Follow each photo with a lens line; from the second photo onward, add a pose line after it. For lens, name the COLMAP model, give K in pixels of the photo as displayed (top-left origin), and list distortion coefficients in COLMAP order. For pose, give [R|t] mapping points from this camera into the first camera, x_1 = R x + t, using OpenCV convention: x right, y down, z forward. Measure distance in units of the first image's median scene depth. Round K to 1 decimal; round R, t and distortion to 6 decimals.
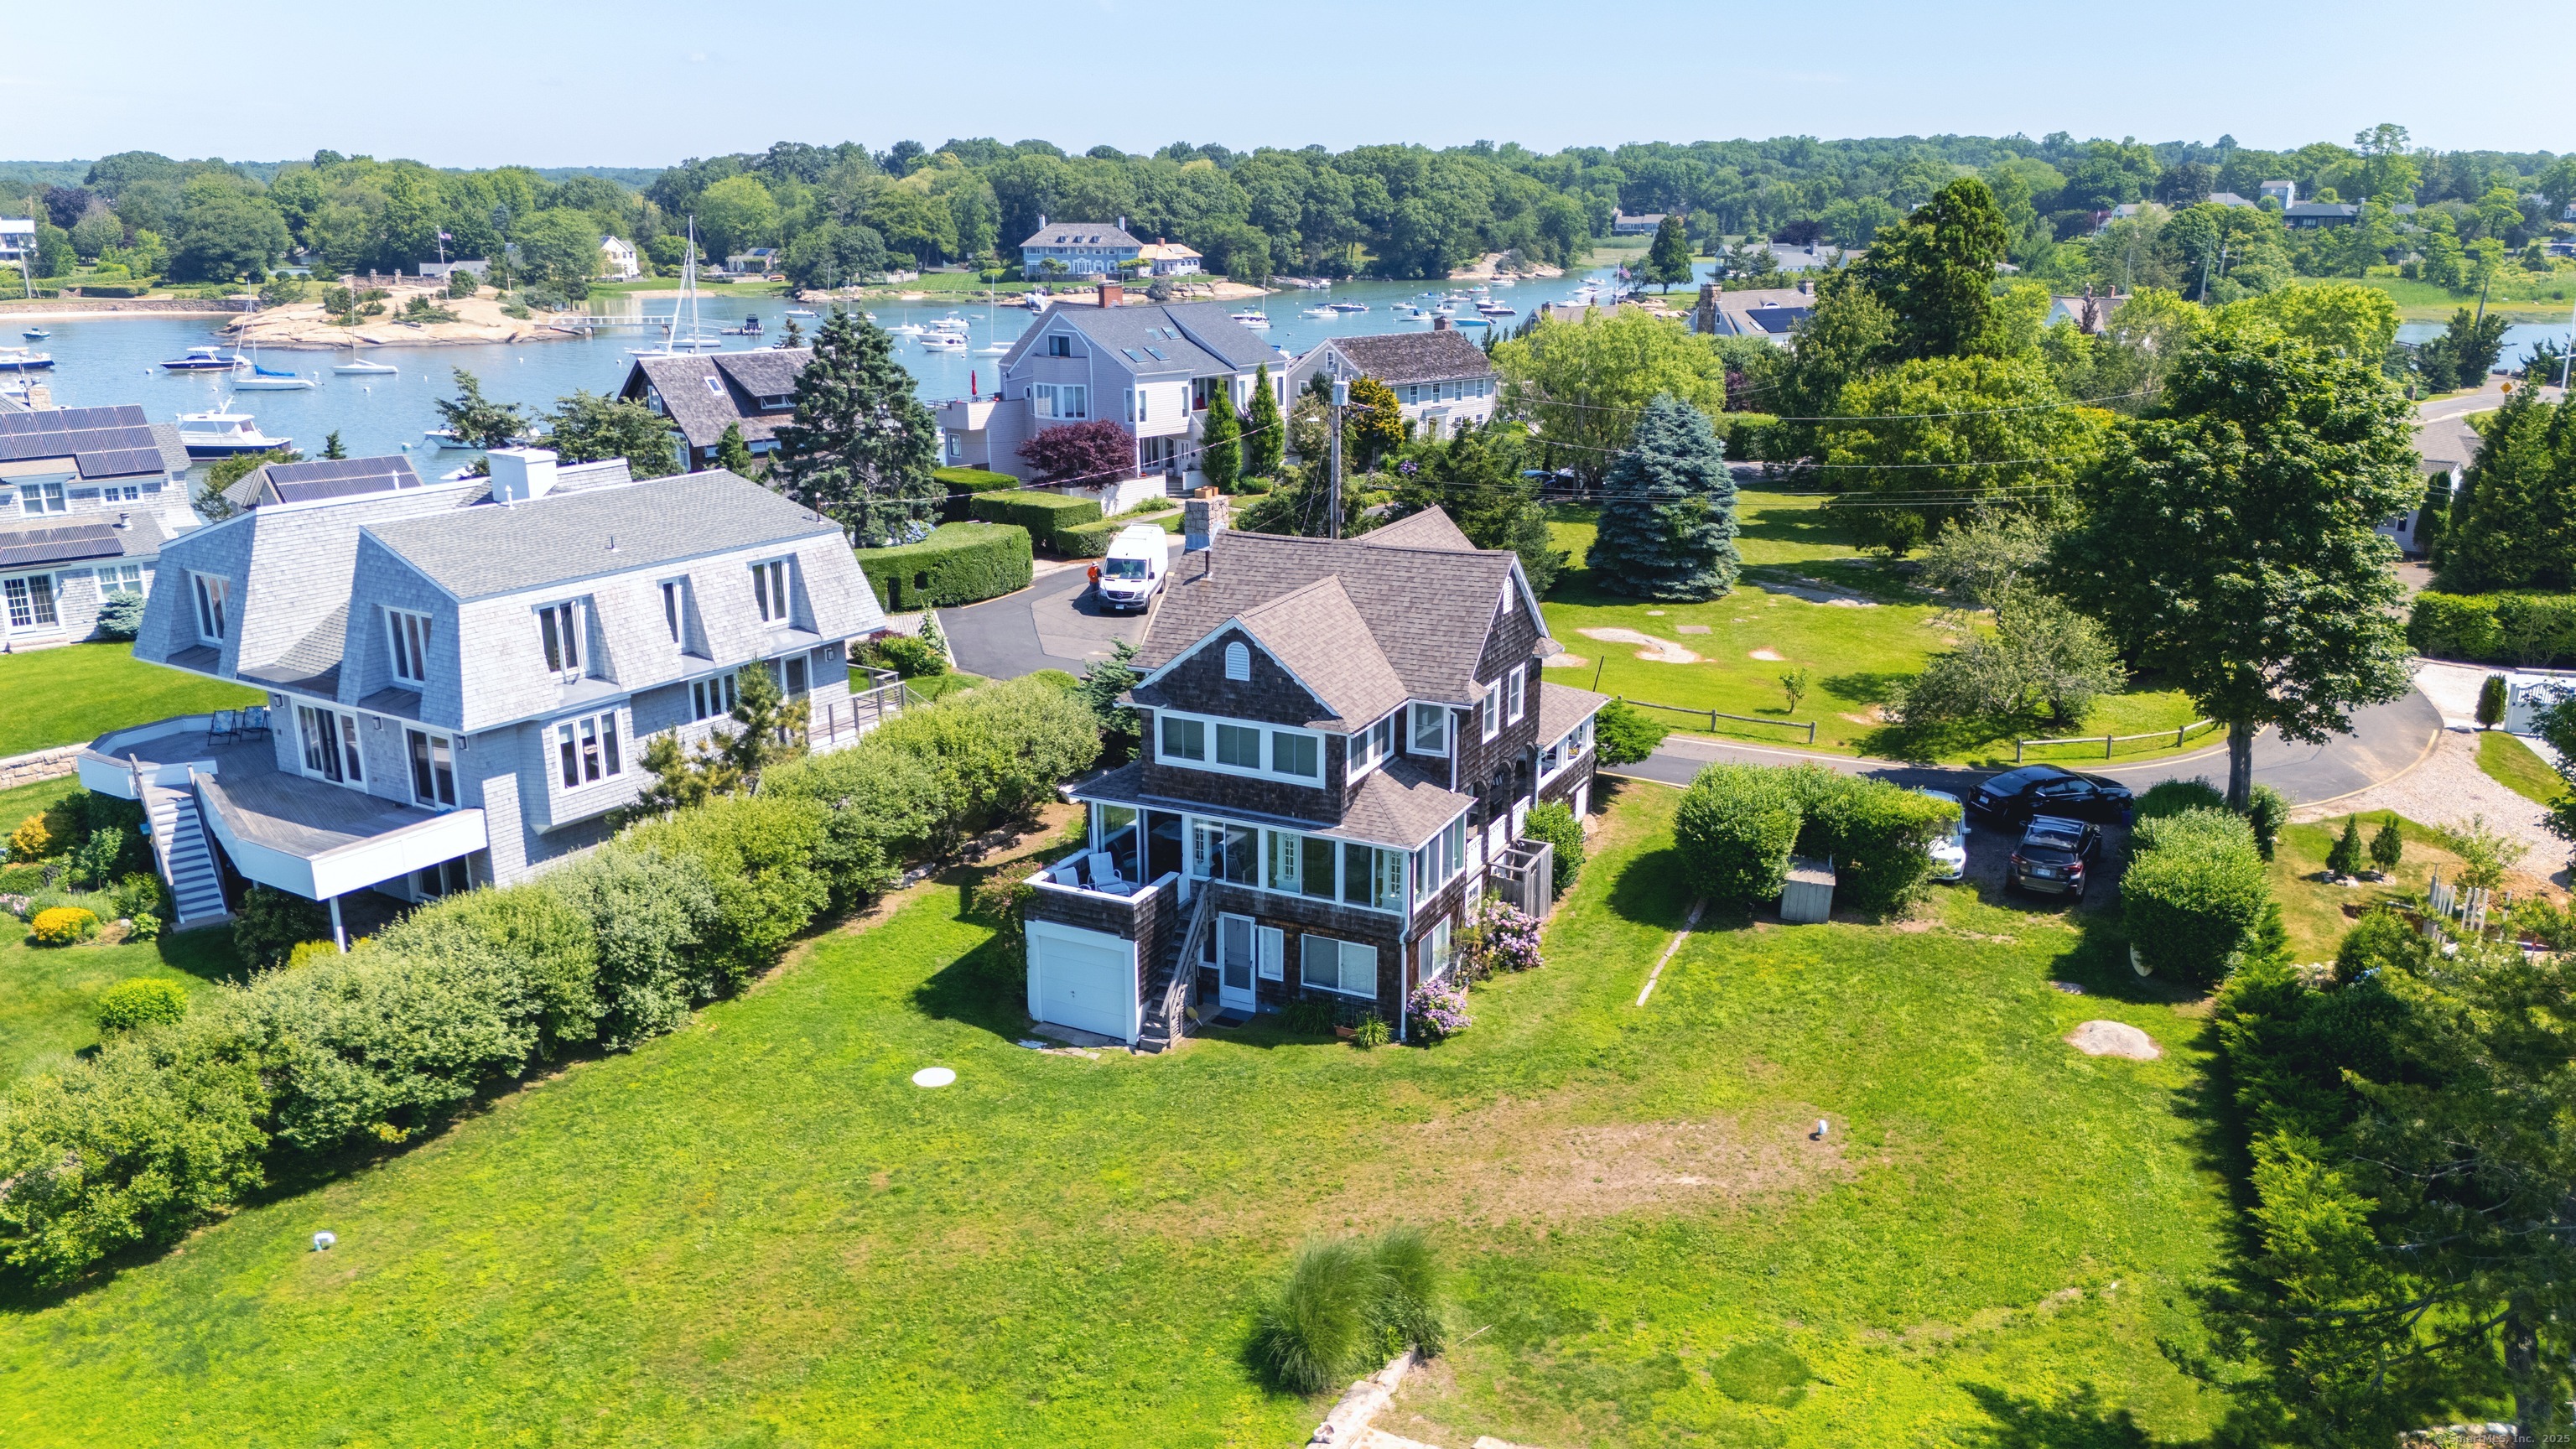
lens RADIAL K [[1895.5, 0, 1298.2], [0, 1895.5, 736.8], [0, 0, 1]] dist [0.099500, -0.129468]
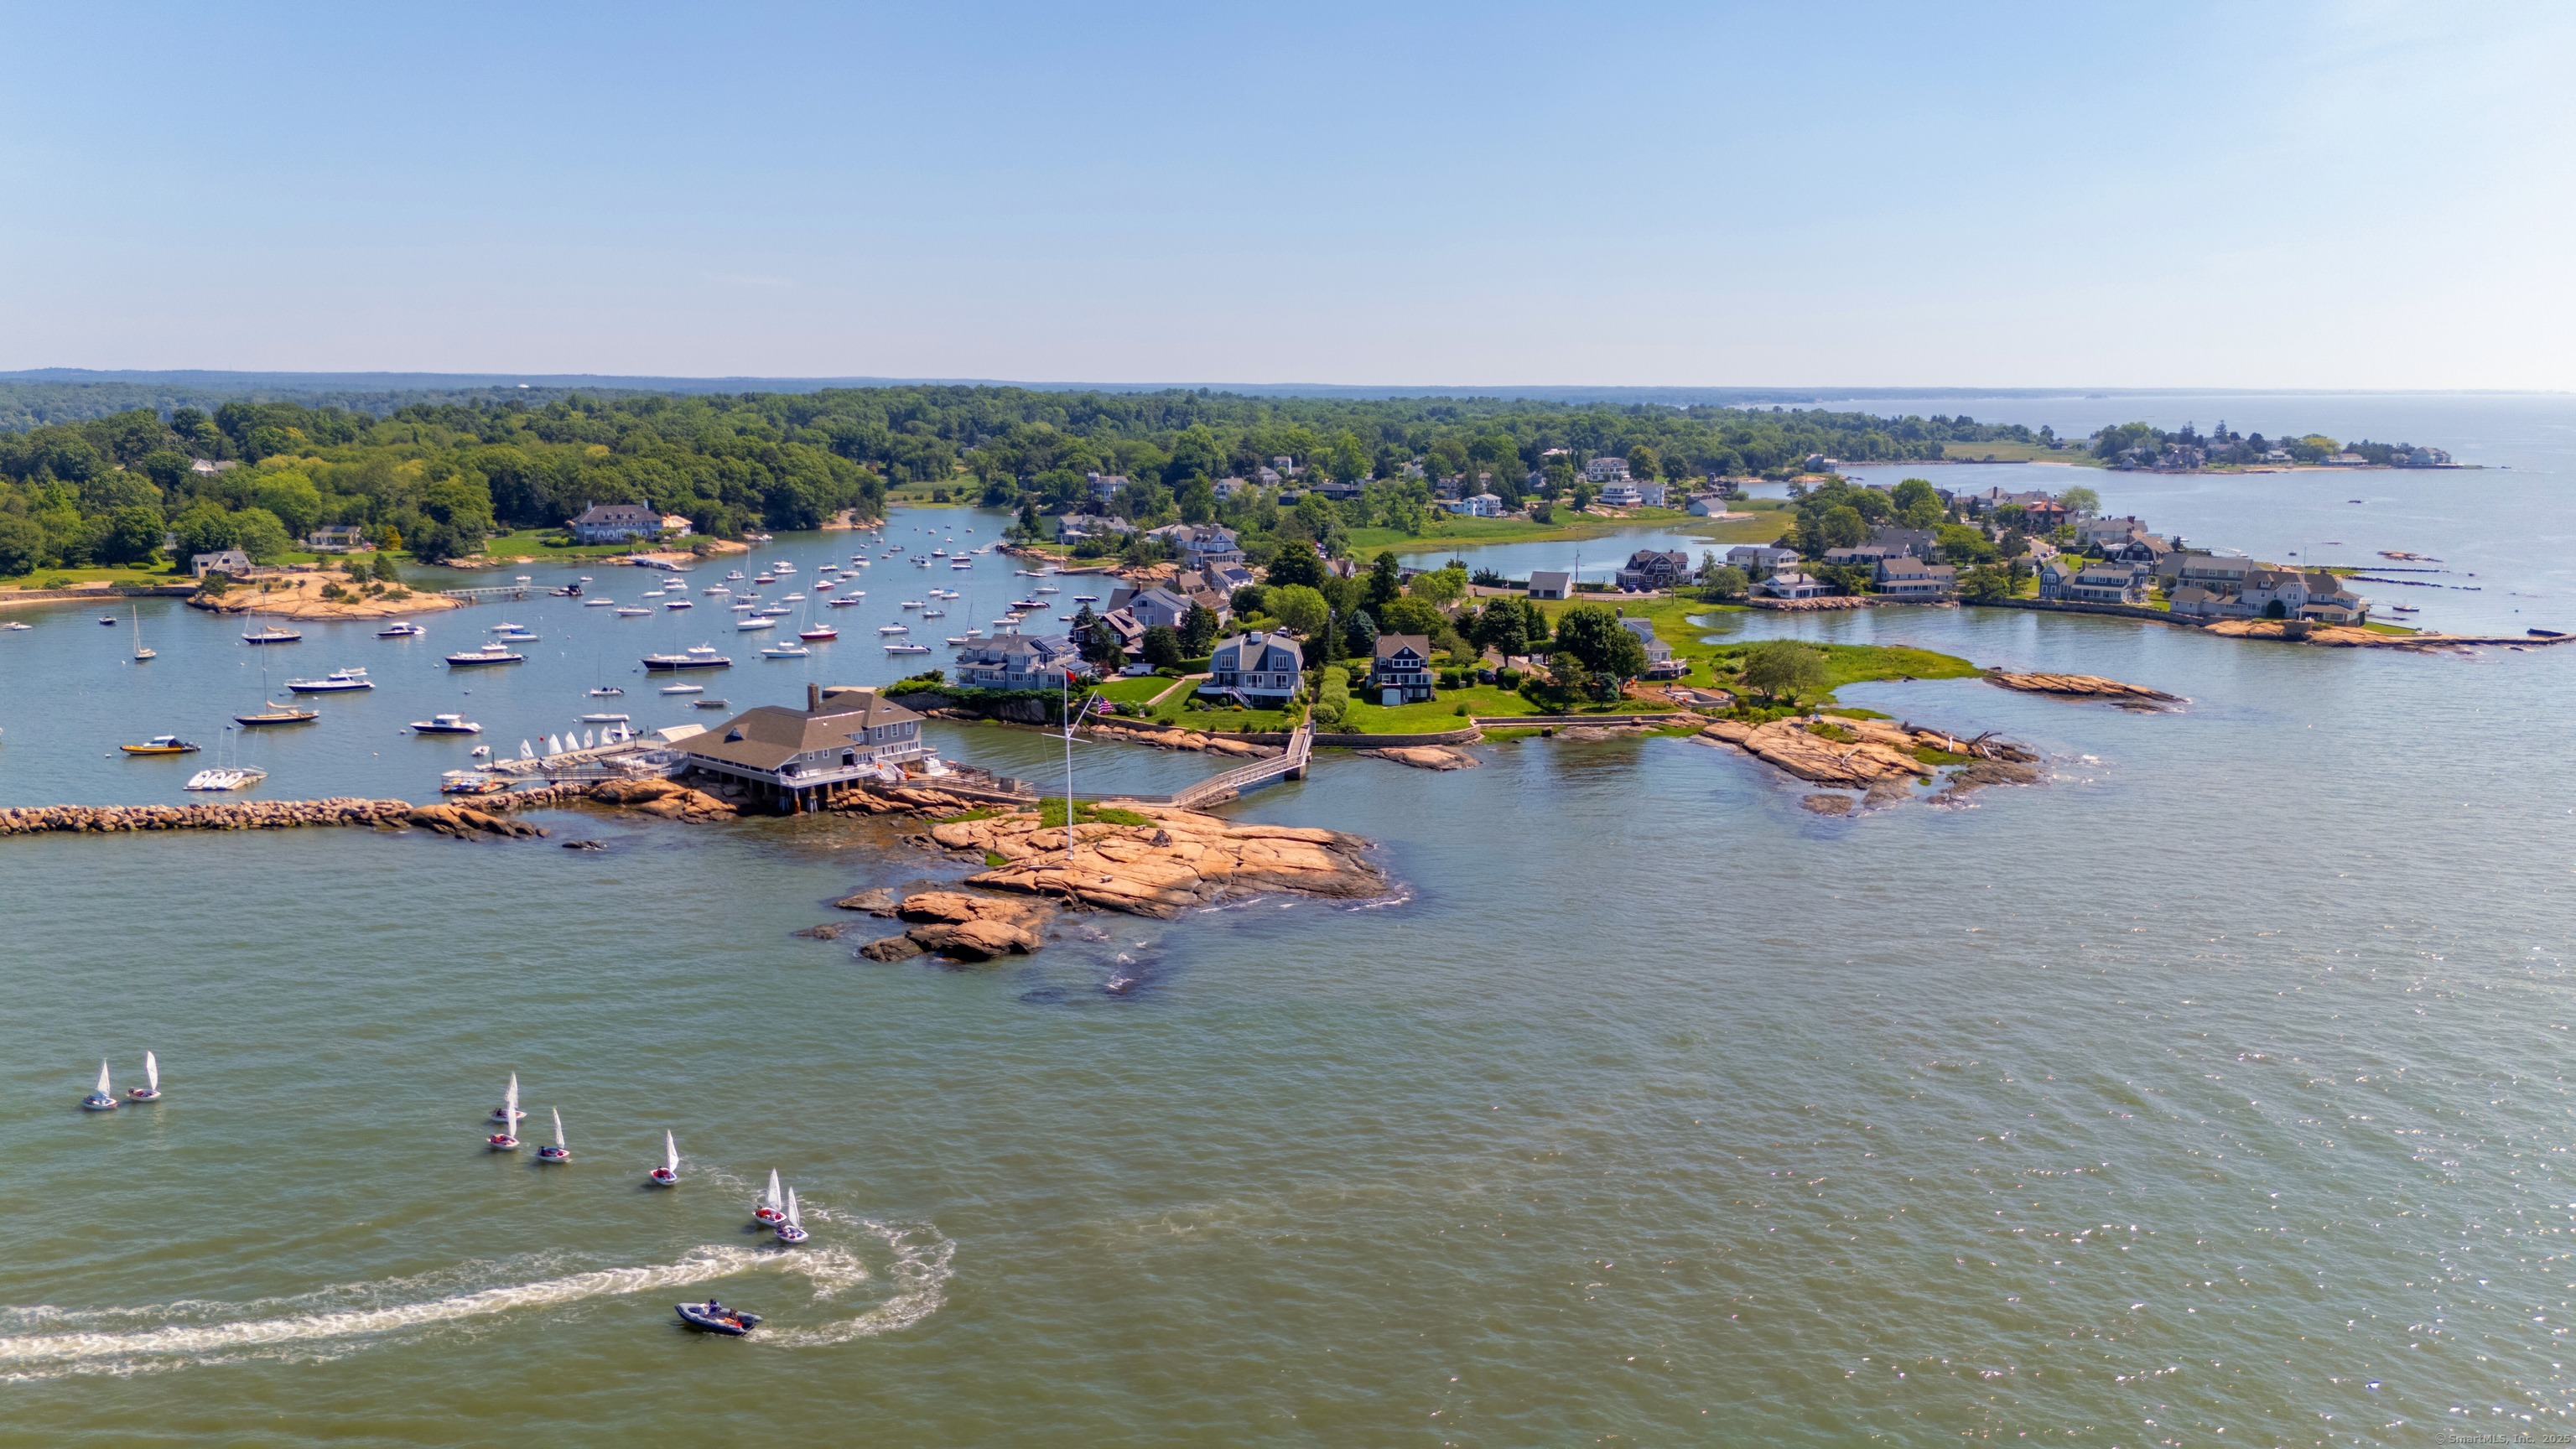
lens RADIAL K [[1895.5, 0, 1298.2], [0, 1895.5, 736.8], [0, 0, 1]] dist [0.099500, -0.129468]
pose [[0.863138, -0.086761, 0.497458, -0.865235], [0.134366, 0.989075, -0.060635, 0.143567], [-0.486763, 0.119177, 0.865366, -1.082900]]
